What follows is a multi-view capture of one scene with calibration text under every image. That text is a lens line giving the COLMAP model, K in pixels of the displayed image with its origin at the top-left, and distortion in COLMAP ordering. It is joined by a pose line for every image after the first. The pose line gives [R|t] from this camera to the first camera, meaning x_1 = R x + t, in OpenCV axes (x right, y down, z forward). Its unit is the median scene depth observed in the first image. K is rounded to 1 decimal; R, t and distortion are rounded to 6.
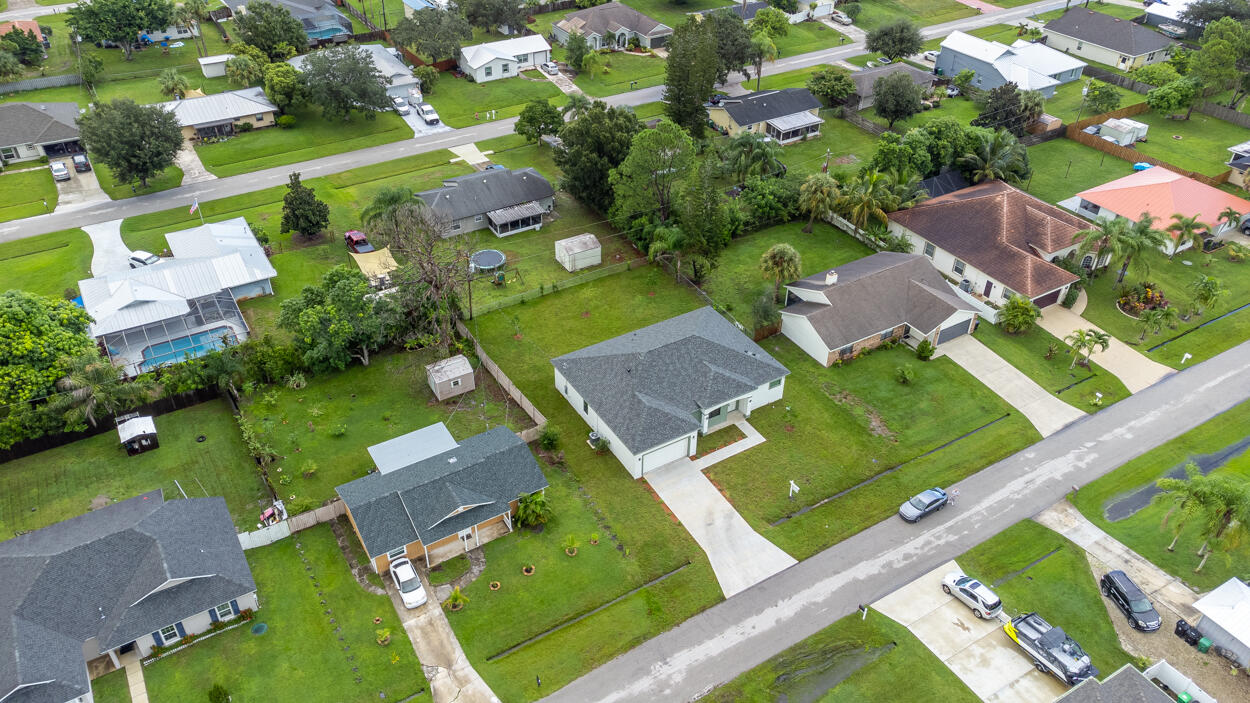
lens RADIAL K [[930.5, 0, 619.6], [0, 930.5, 354.1], [0, 0, 1]] dist [0.030282, 0.074061]
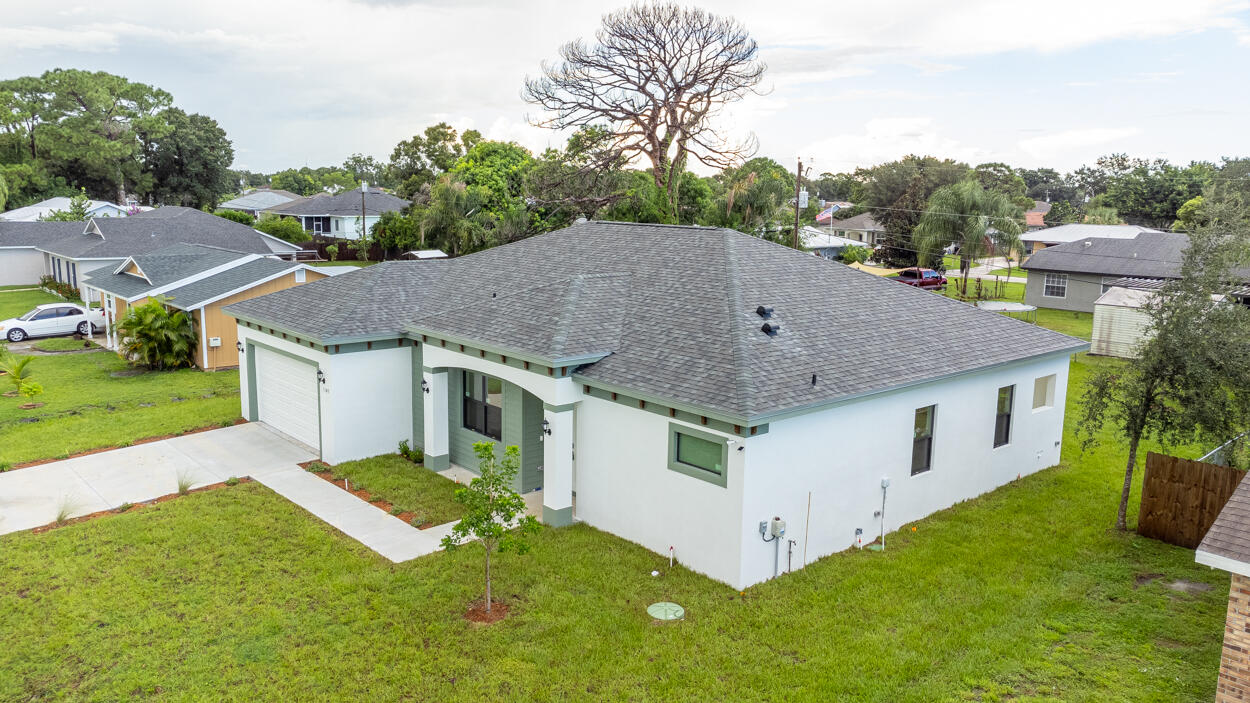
lens RADIAL K [[927.4, 0, 625.0], [0, 927.4, 351.5], [0, 0, 1]] dist [0.022387, 0.000574]
pose [[0.180690, 0.154504, -0.971329, 0.390404], [-0.602404, 0.798052, 0.014880, 0.024348], [0.777470, 0.582444, 0.237274, 1.050557]]
